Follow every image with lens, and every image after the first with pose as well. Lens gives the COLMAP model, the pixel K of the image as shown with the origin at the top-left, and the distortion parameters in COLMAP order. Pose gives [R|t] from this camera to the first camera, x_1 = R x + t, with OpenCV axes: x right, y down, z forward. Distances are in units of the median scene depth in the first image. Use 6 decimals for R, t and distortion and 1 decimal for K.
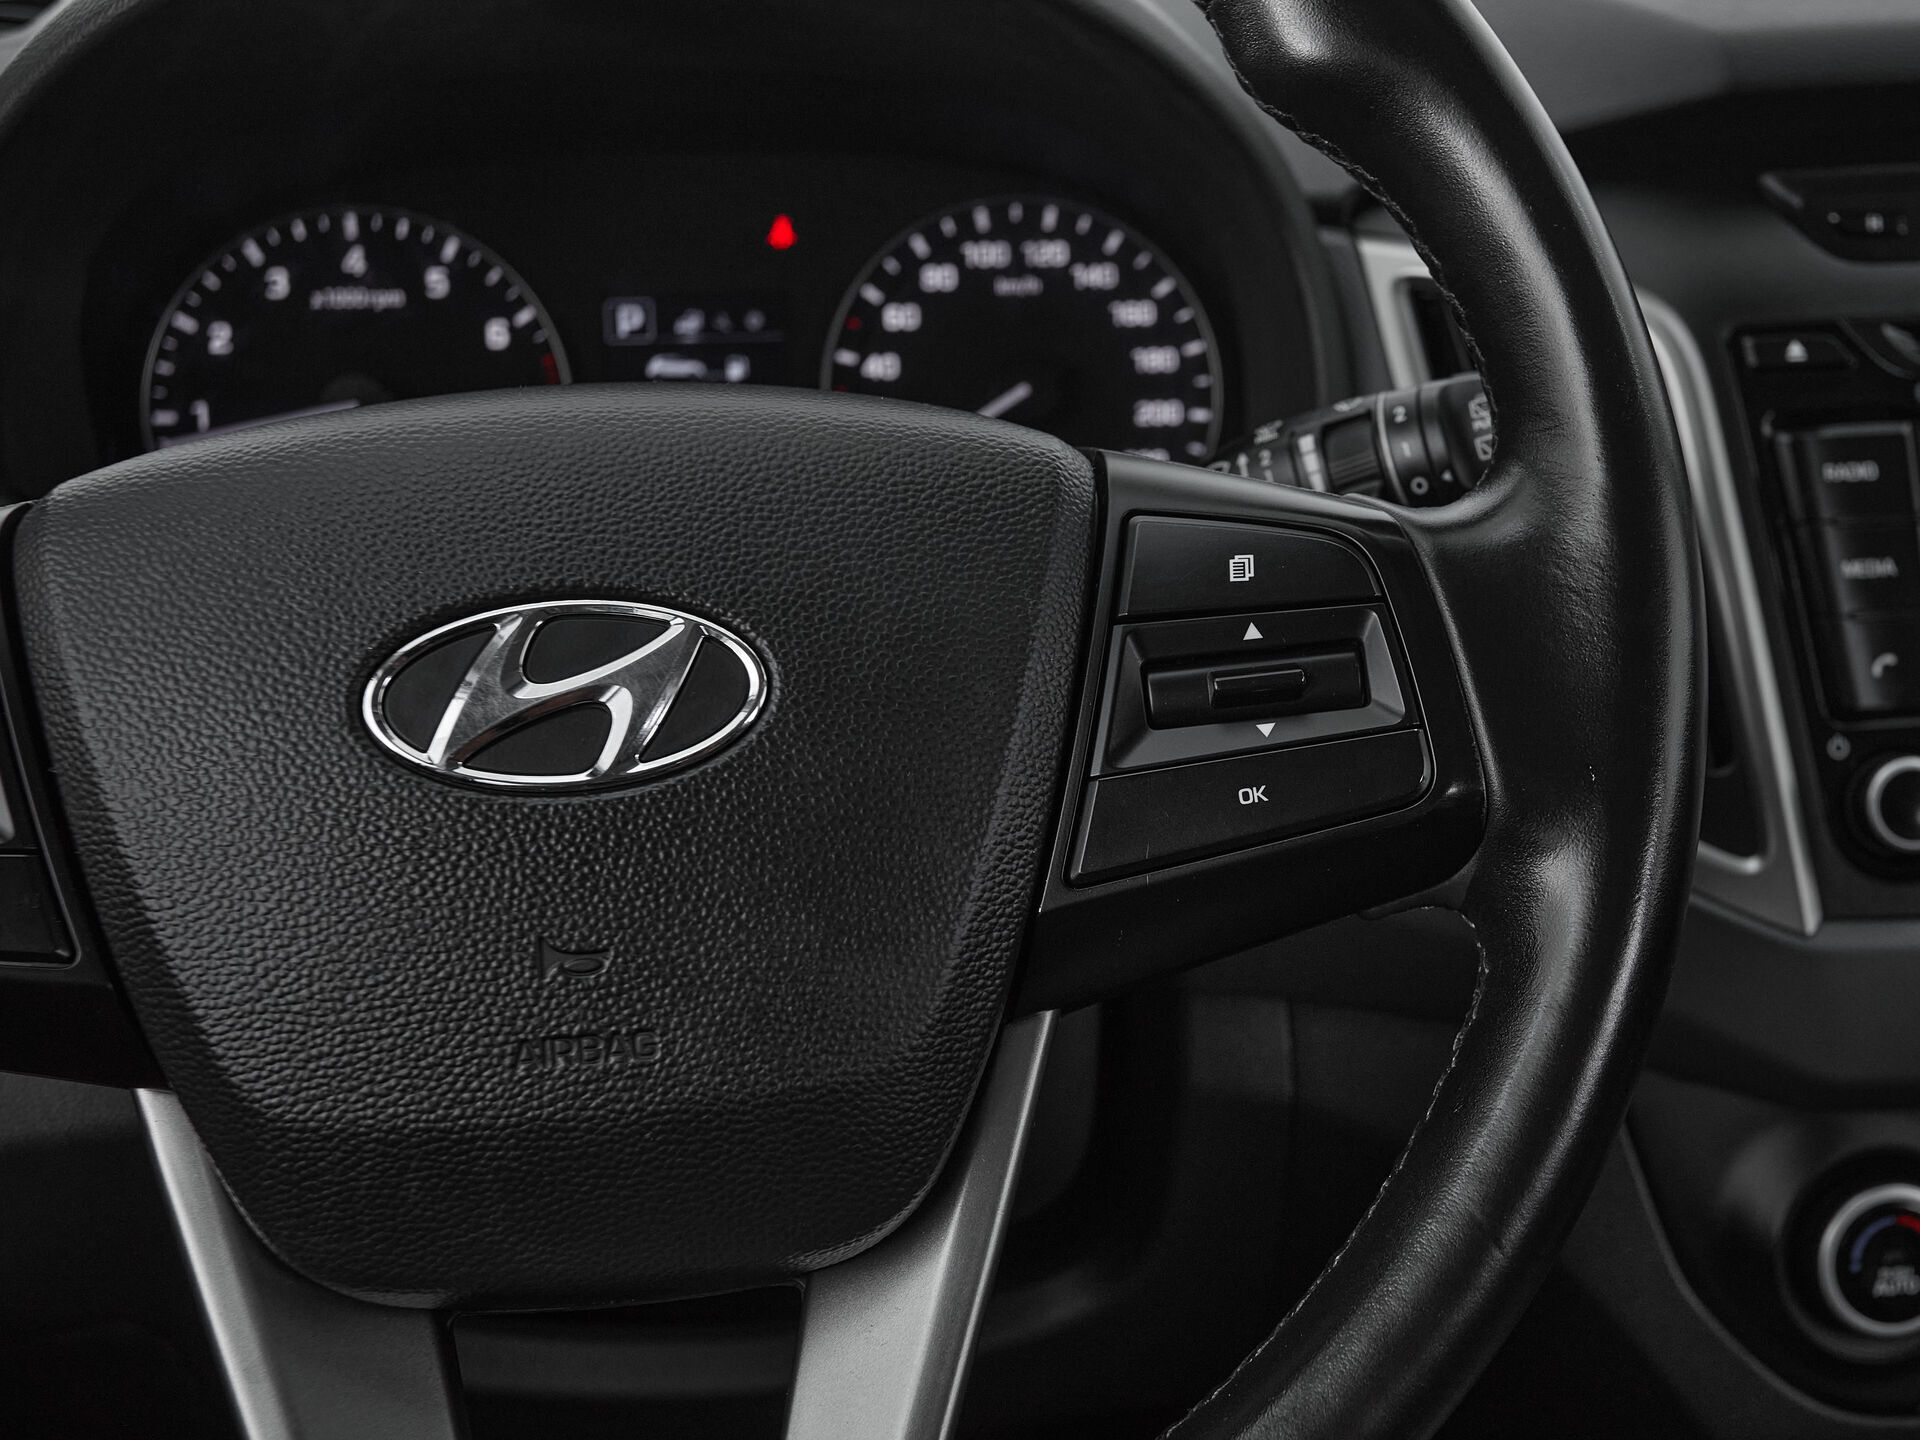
lens RADIAL K [[2407.7, 0, 1256.8], [0, 2407.7, 757.6], [0, 0, 1]] dist [0.008534, 0.000000]
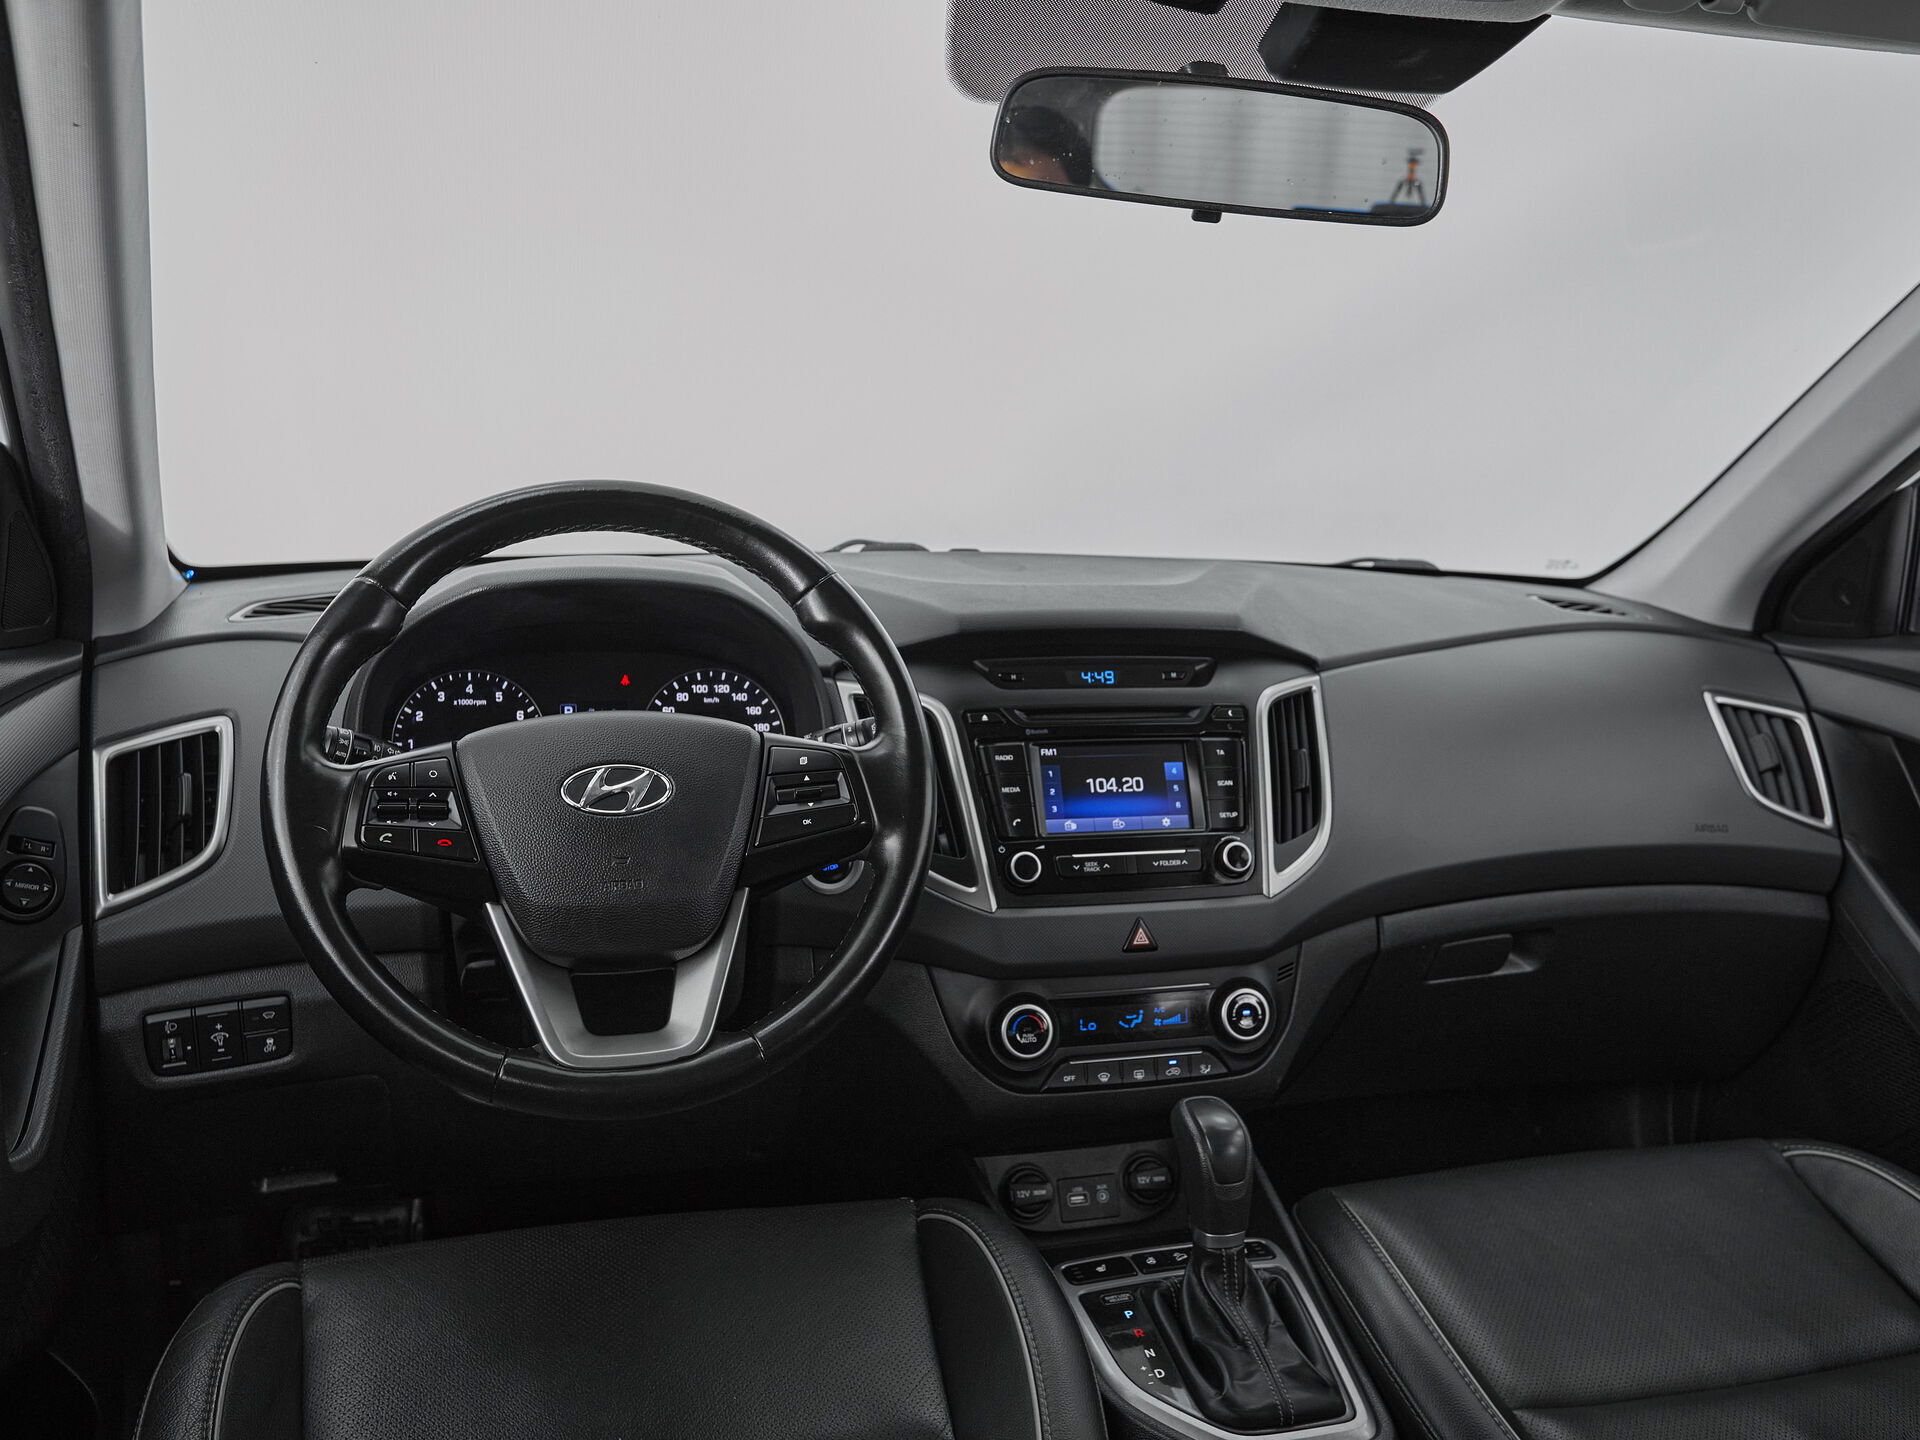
lens RADIAL K [[1560.8, 0, 948.9], [0, 1560.8, 714.8], [0, 0, 1]] dist [-0.051348, 0.059522]
pose [[0.993710, 0.004055, 0.111913, -0.050361], [0.020621, 0.975632, -0.218444, 0.357023], [-0.110071, 0.219377, 0.969411, -1.242484]]
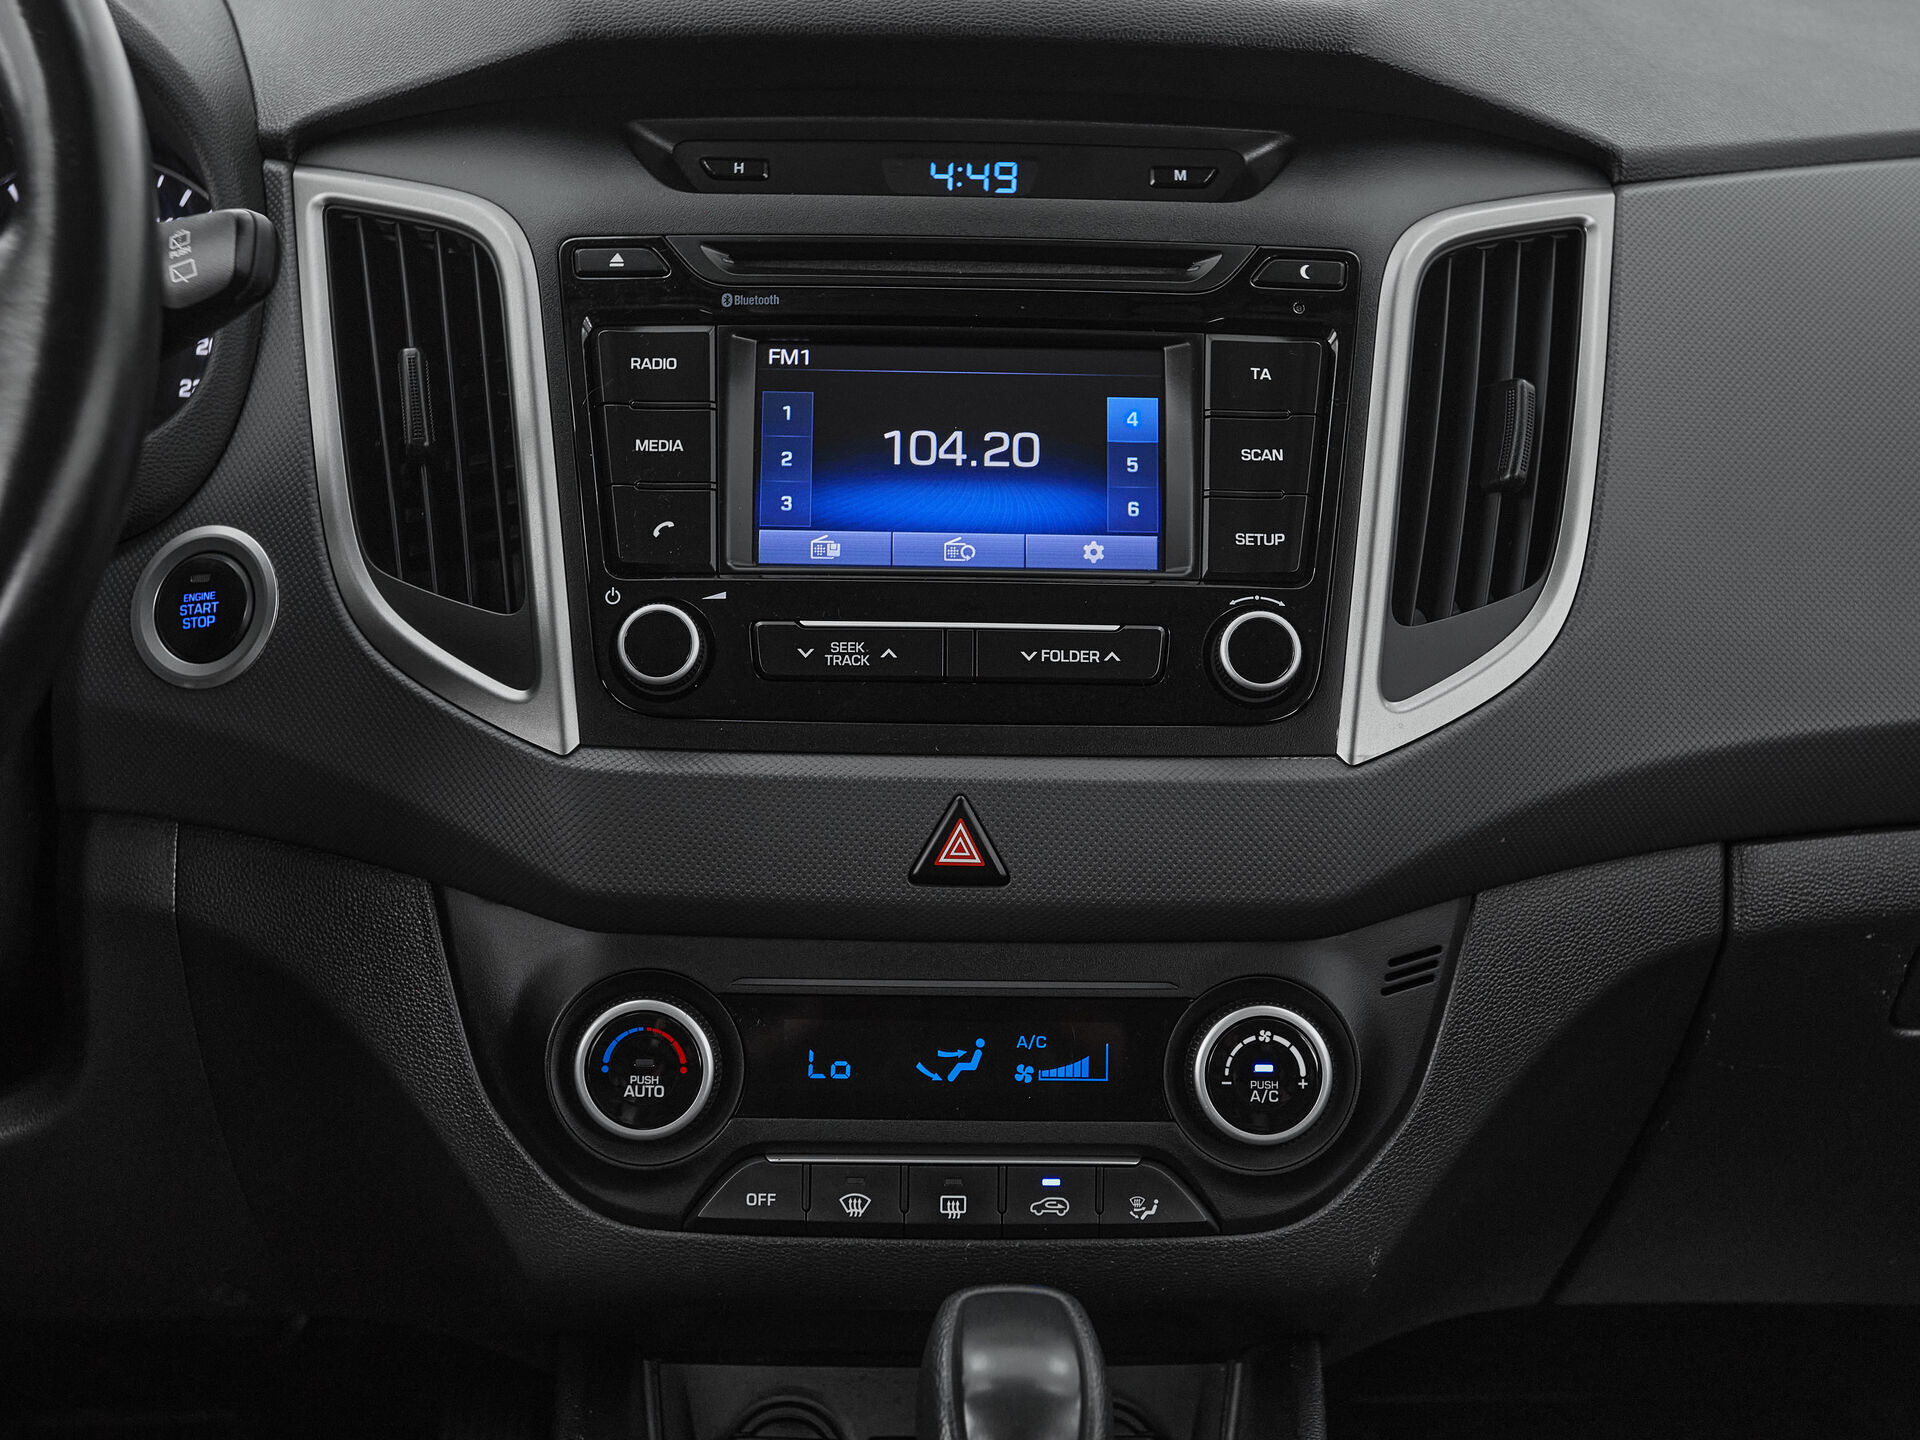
lens RADIAL K [[2664.3, 0, 950.3], [0, 2664.3, 670.4], [0, 0, 1]] dist [0.028195, 0.000000]
pose [[0.991298, 0.045609, -0.123484, 0.795214], [-0.063639, 0.987198, -0.146256, 0.290800], [0.115233, 0.152841, 0.981510, -0.290222]]
